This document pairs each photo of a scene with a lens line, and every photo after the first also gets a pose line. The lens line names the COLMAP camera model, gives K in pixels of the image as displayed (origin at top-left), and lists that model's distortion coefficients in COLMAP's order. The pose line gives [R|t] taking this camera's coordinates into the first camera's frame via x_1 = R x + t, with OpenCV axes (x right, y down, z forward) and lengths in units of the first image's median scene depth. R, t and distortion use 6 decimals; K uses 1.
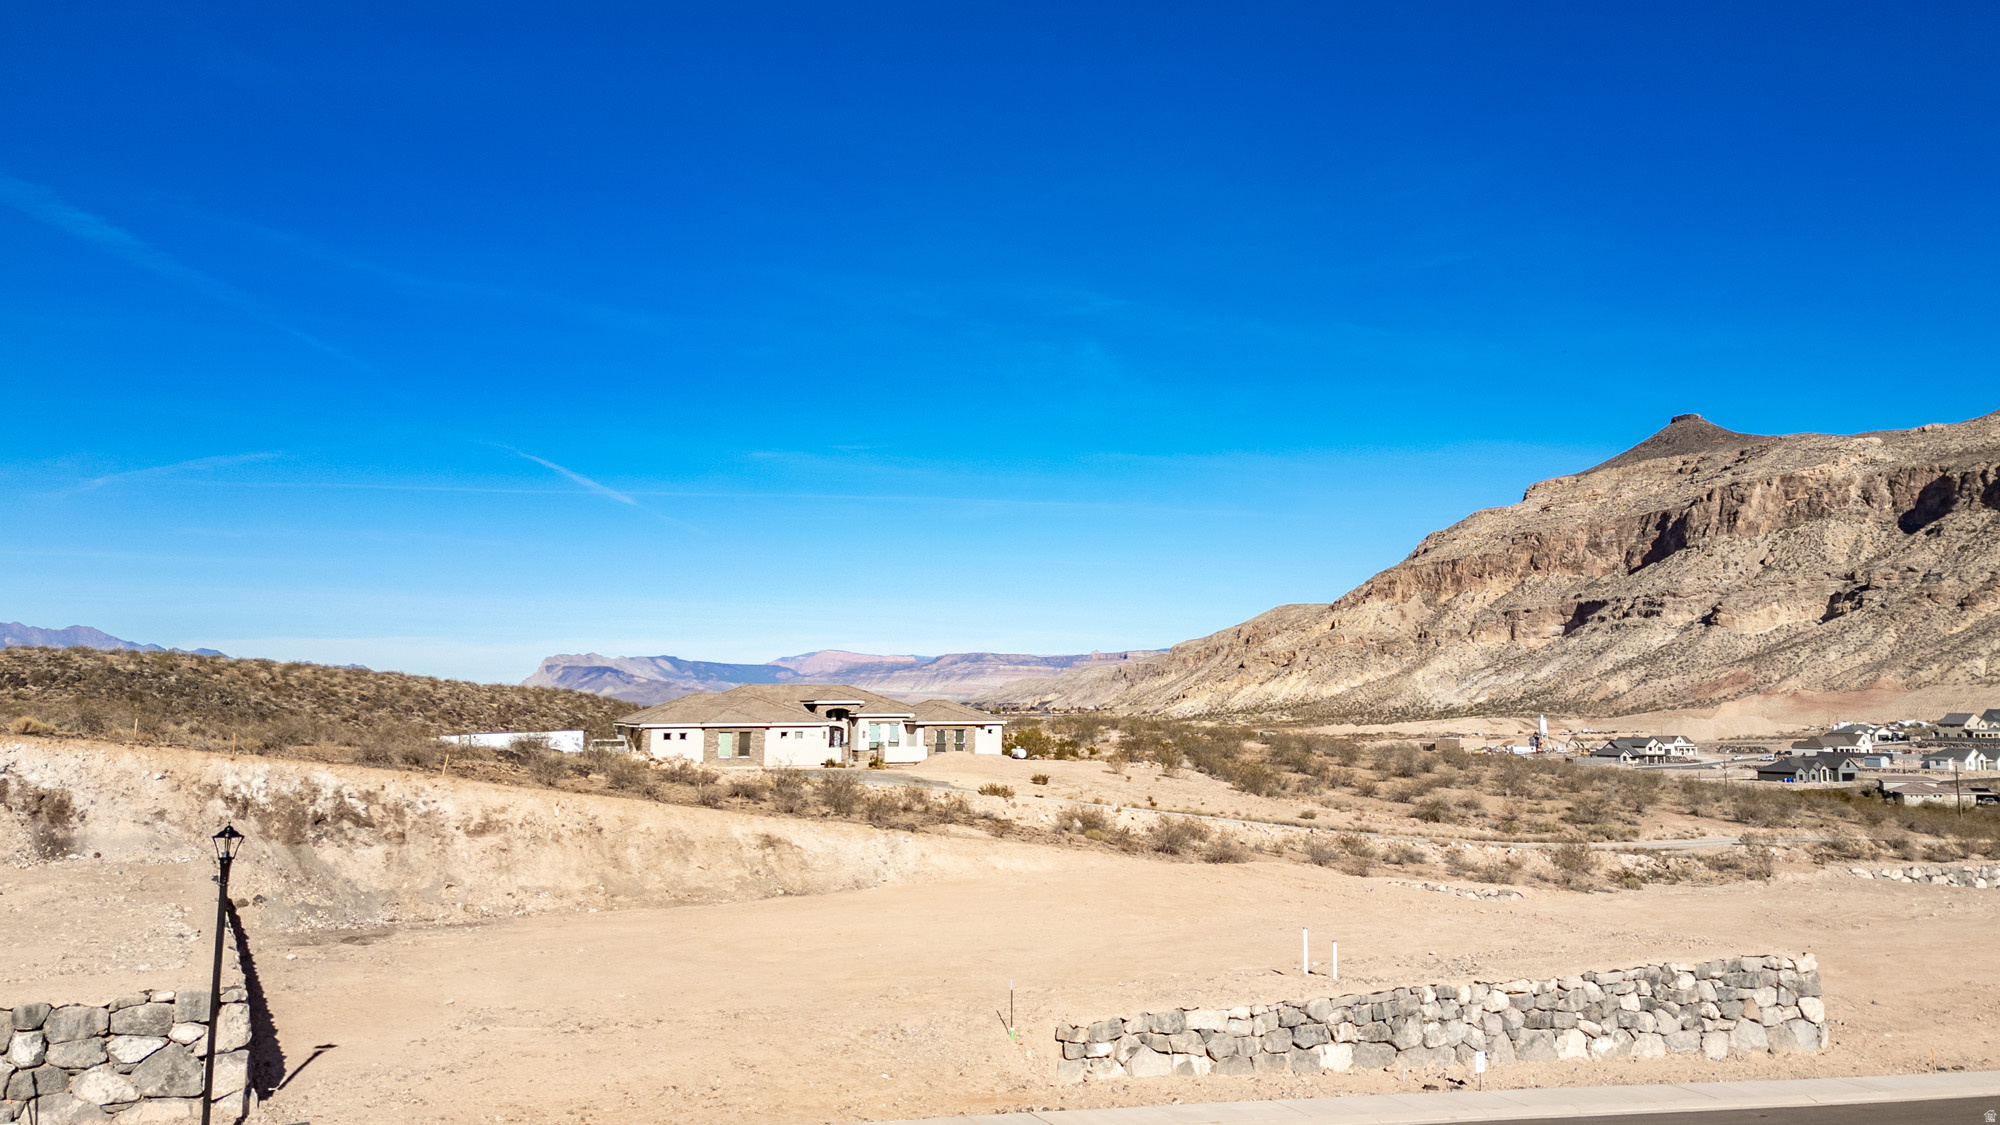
lens RADIAL K [[1625.8, 0, 1106.0], [0, 1625.8, 483.8], [0, 0, 1]] dist [0.088120, -0.071818]
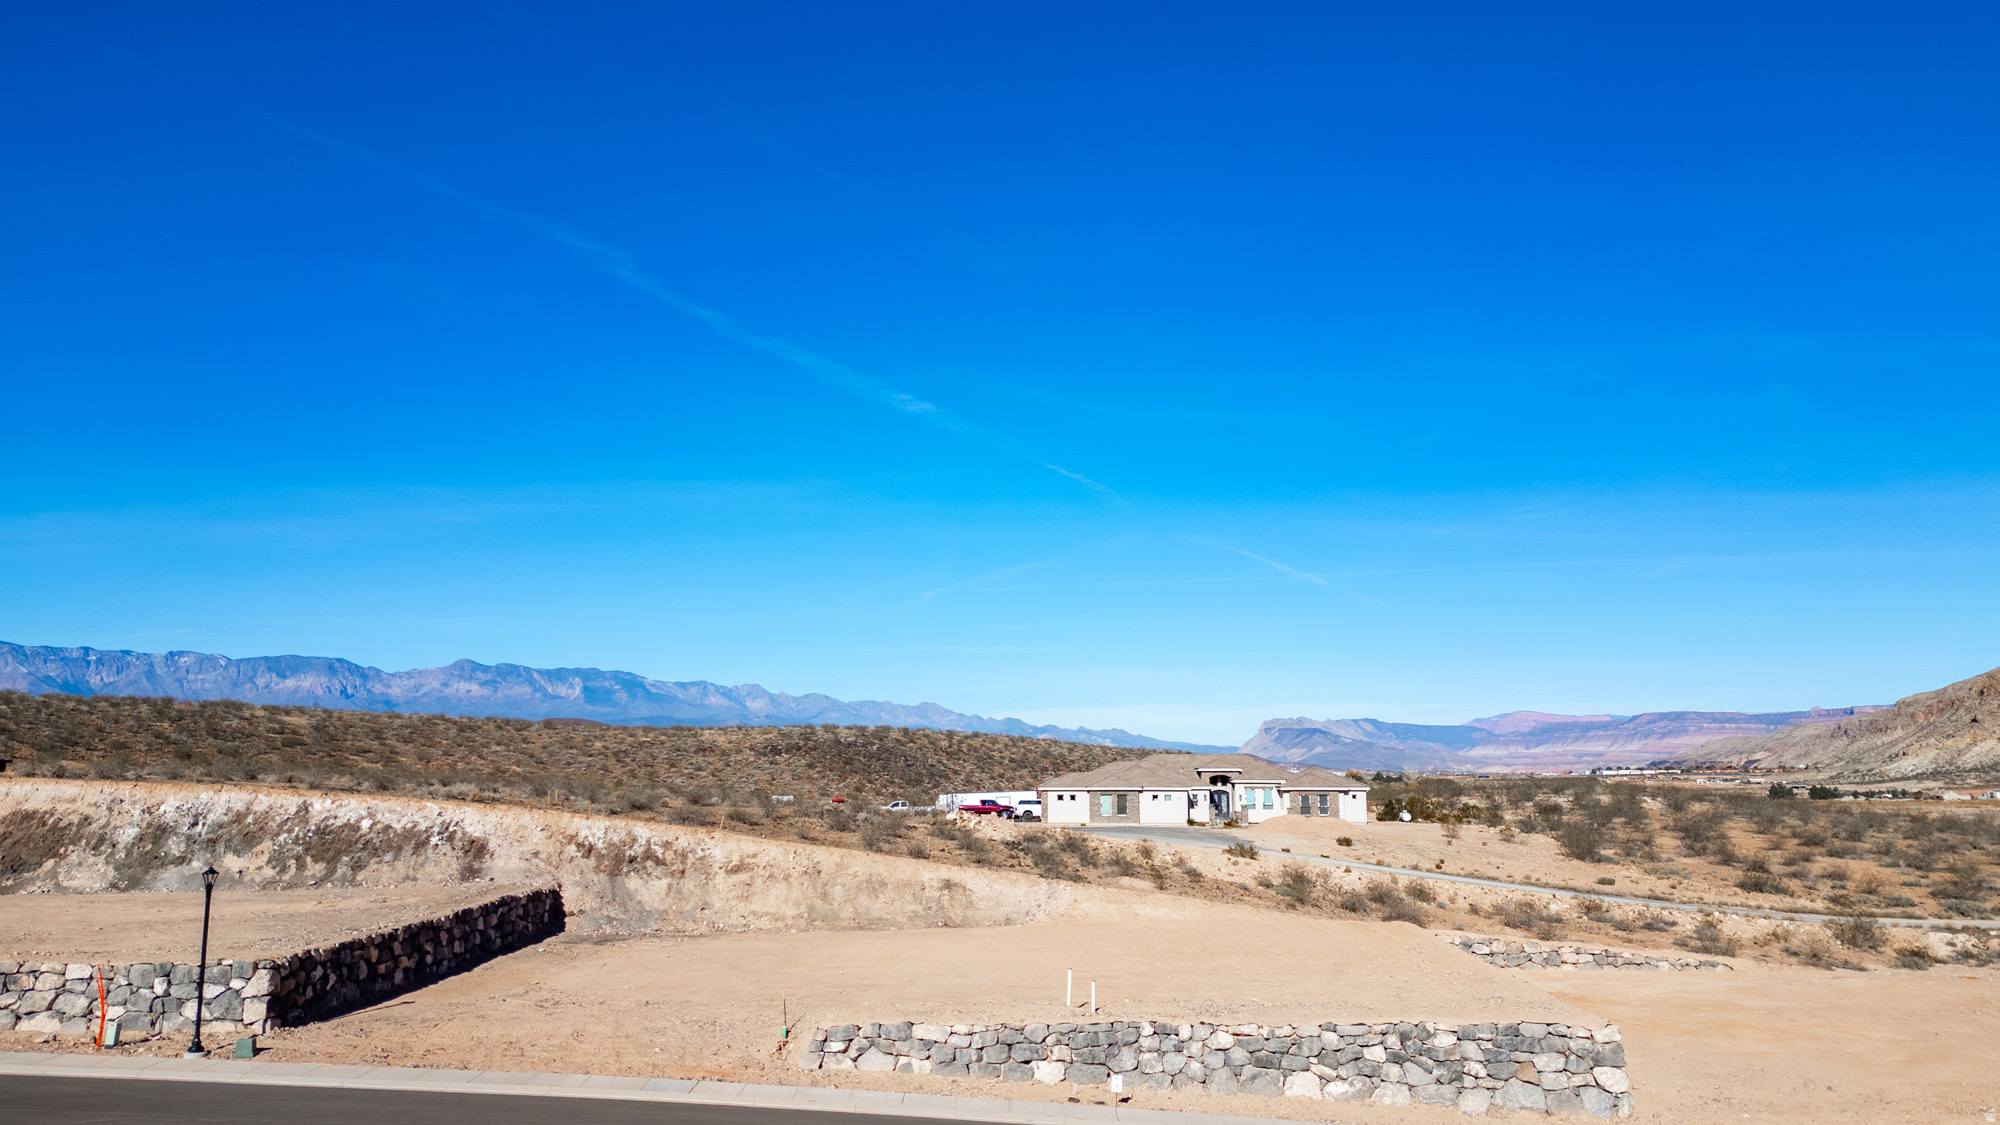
lens RADIAL K [[1466.7, 0, 1004.3], [0, 1466.7, 560.6], [0, 0, 1]] dist [0.117714, -0.140838]
pose [[0.876661, -0.073290, -0.475493, 0.464595], [0.072642, 0.997162, -0.019768, -0.013190], [0.475593, -0.017211, 0.879497, -0.001600]]
